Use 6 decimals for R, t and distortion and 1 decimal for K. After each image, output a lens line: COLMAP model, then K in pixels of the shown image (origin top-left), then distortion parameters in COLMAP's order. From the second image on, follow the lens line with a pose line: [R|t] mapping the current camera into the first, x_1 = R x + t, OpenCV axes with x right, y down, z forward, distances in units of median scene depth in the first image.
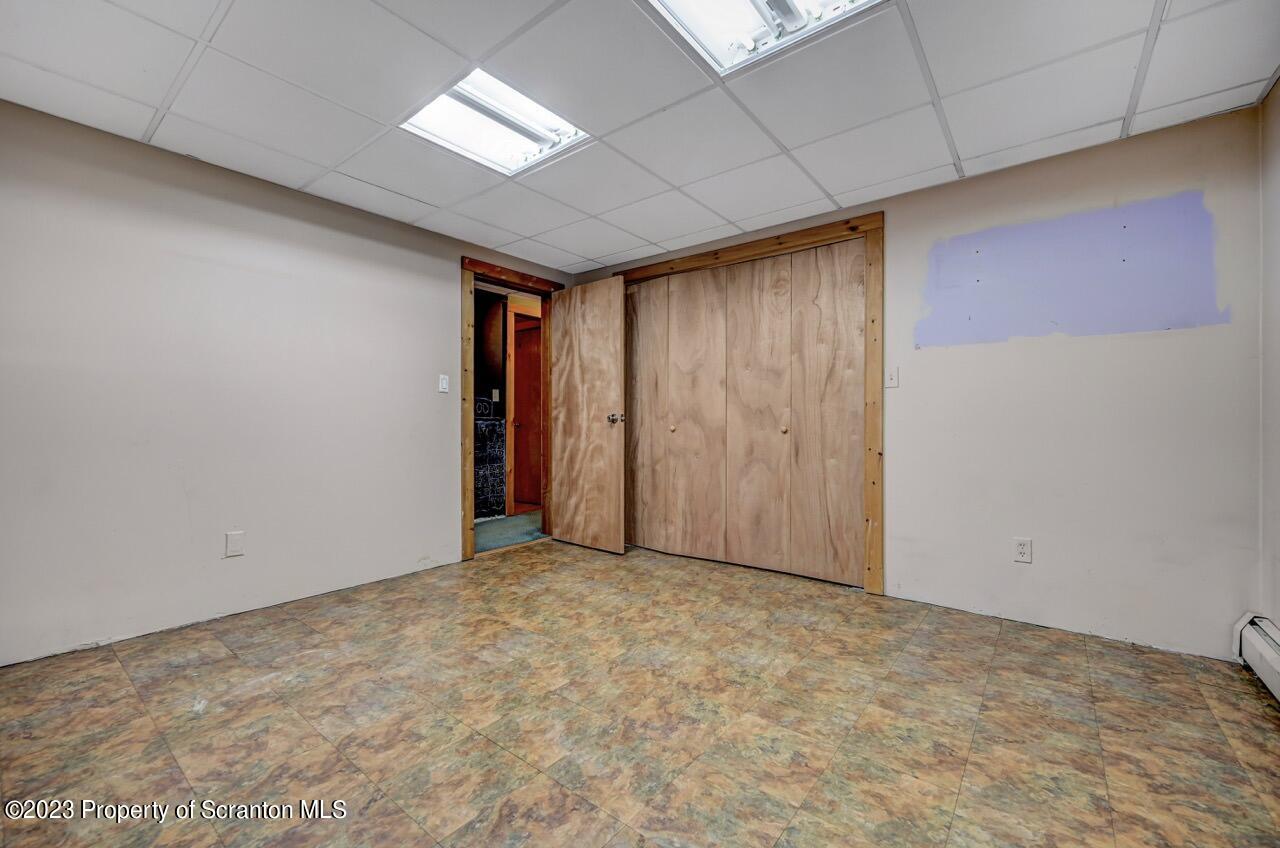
lens RADIAL K [[522.2, 0, 639.5], [0, 522.2, 421.7], [0, 0, 1]] dist [-0.001375, 0.000586]
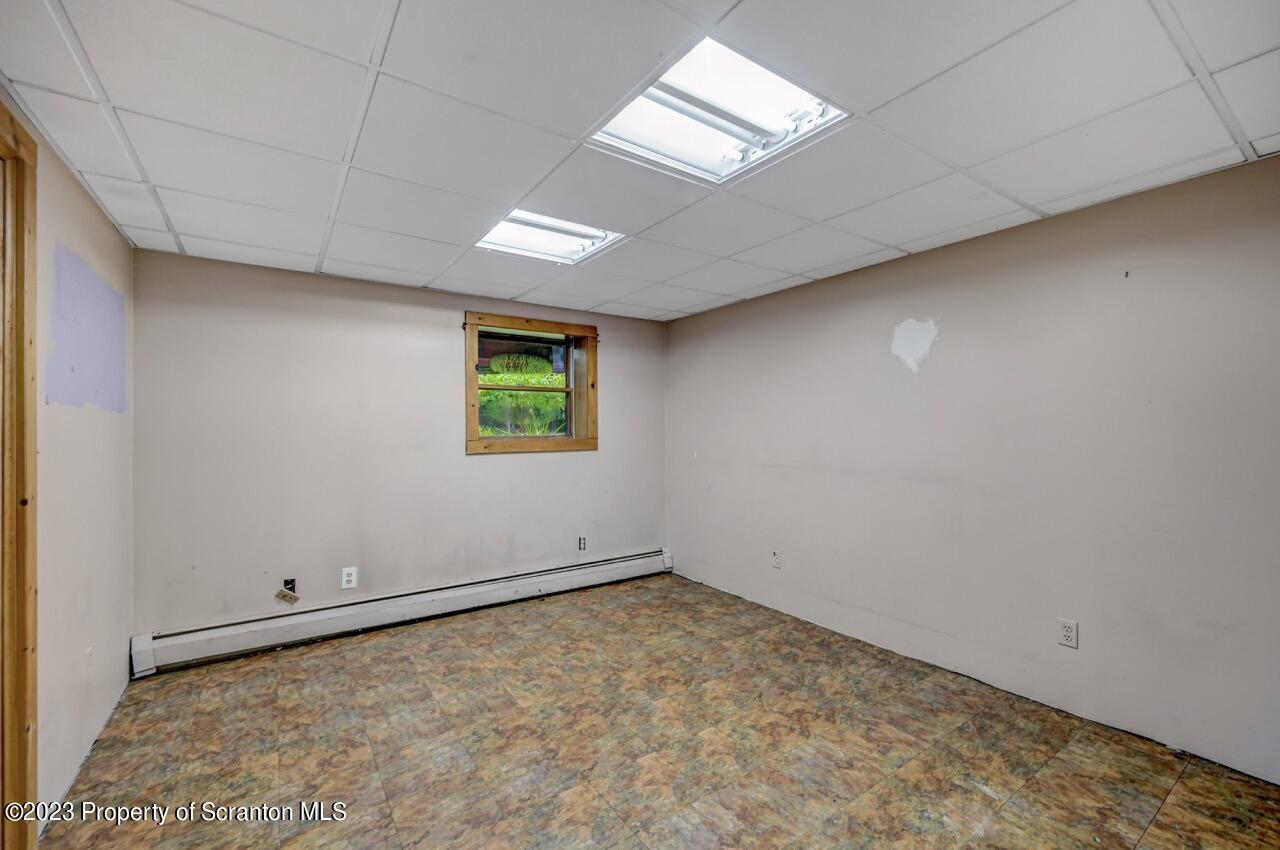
lens RADIAL K [[522.2, 0, 638.4], [0, 522.2, 429.6], [0, 0, 1]] dist [-0.001375, 0.000586]
pose [[-0.957449, 0.004405, 0.288569, -0.482837], [0.004600, 0.999989, -0.000003, -0.172674], [-0.288566, 0.001325, -0.957459, 2.191624]]
